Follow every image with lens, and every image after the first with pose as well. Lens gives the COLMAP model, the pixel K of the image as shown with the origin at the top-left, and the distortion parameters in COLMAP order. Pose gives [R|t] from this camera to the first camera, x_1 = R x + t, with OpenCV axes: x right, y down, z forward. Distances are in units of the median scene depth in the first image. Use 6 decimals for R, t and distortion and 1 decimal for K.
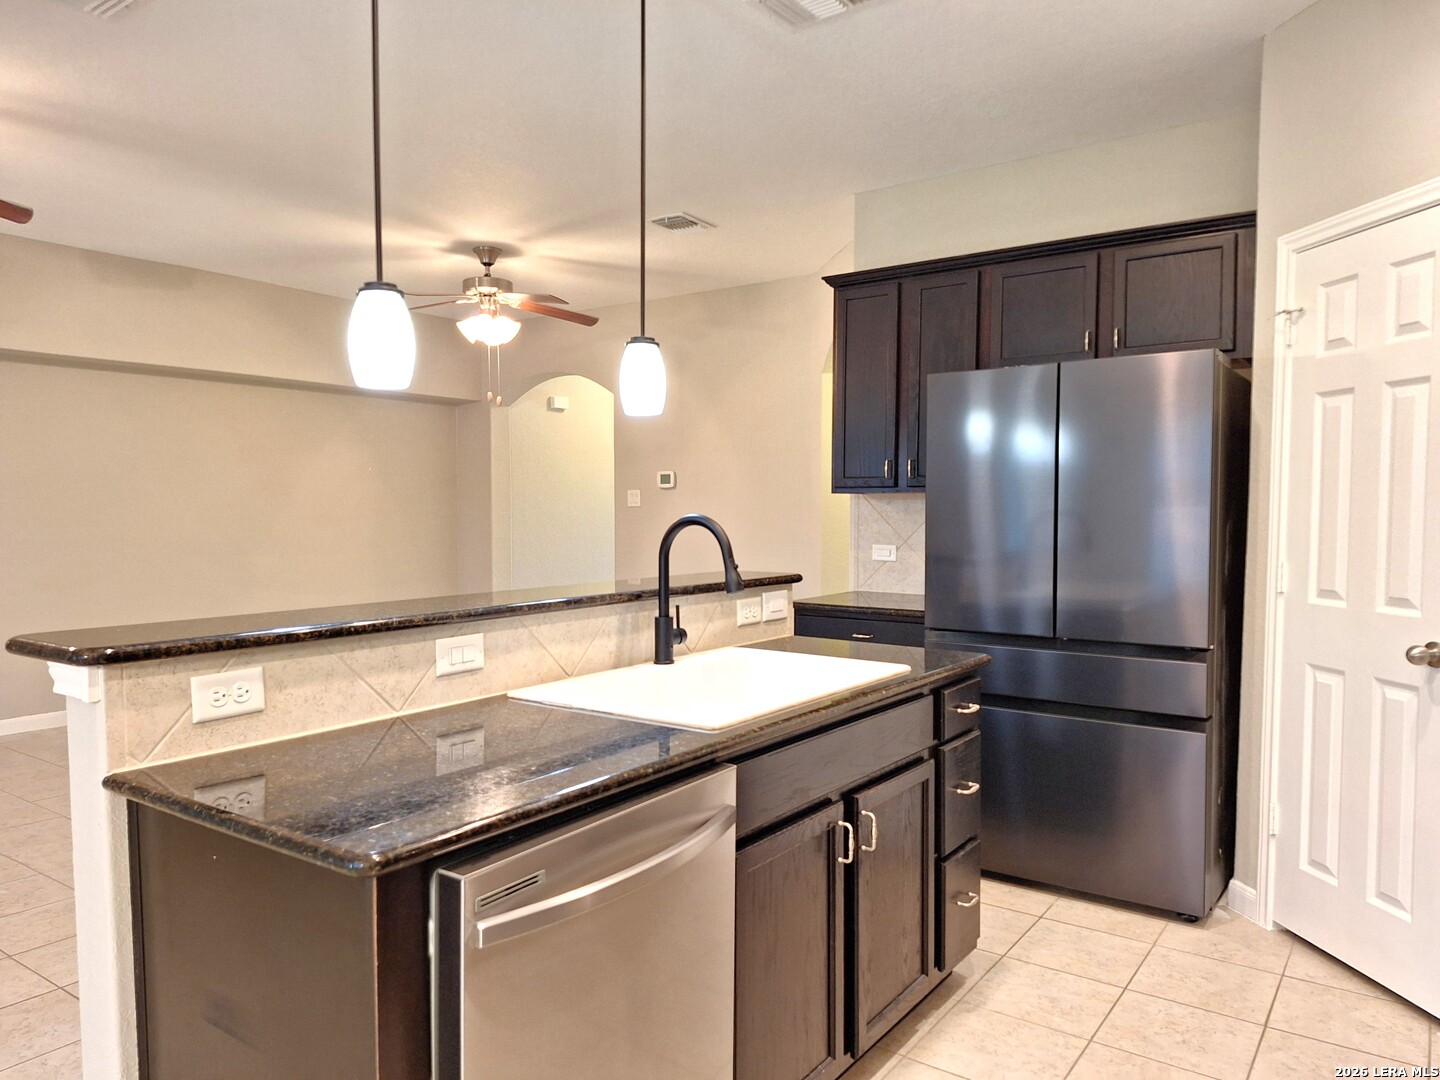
lens RADIAL K [[1009.2, 0, 720.0], [0, 1009.2, 540.0], [0, 0, 1]] dist [0.025162, -0.004486]
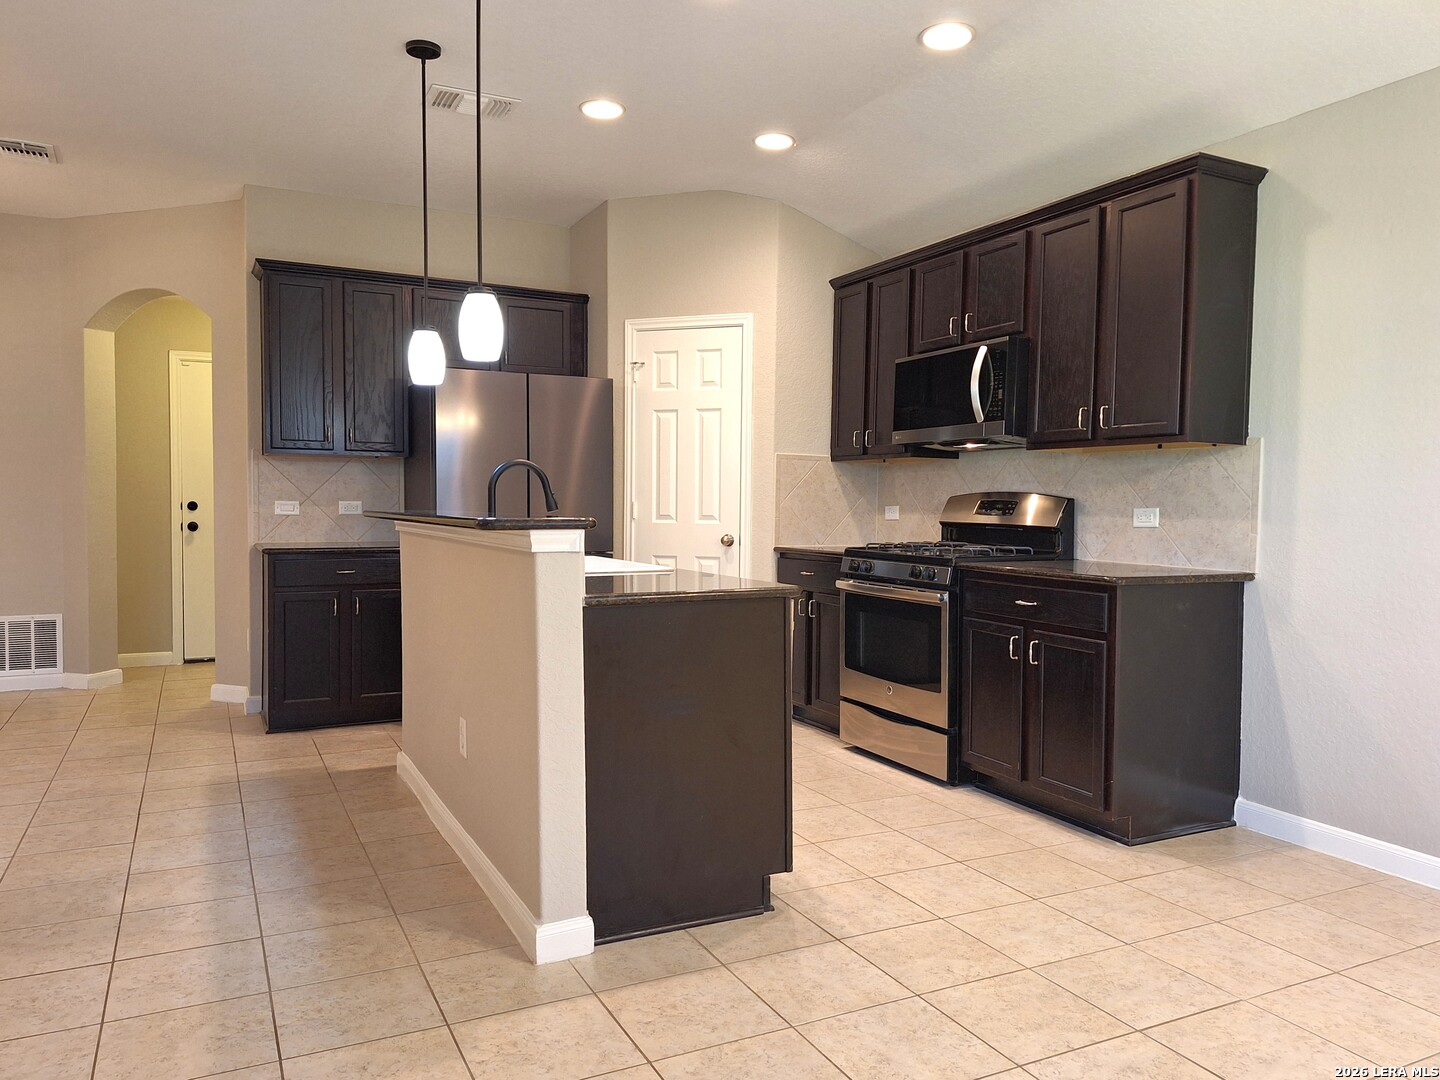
lens RADIAL K [[1009.2, 0, 720.0], [0, 1009.2, 540.0], [0, 0, 1]] dist [0.025162, -0.004486]
pose [[0.459356, -0.032755, 0.887648, -0.972249], [0.024024, 0.999412, 0.024446, 0.050181], [-0.887927, 0.010096, 0.459873, 0.043266]]
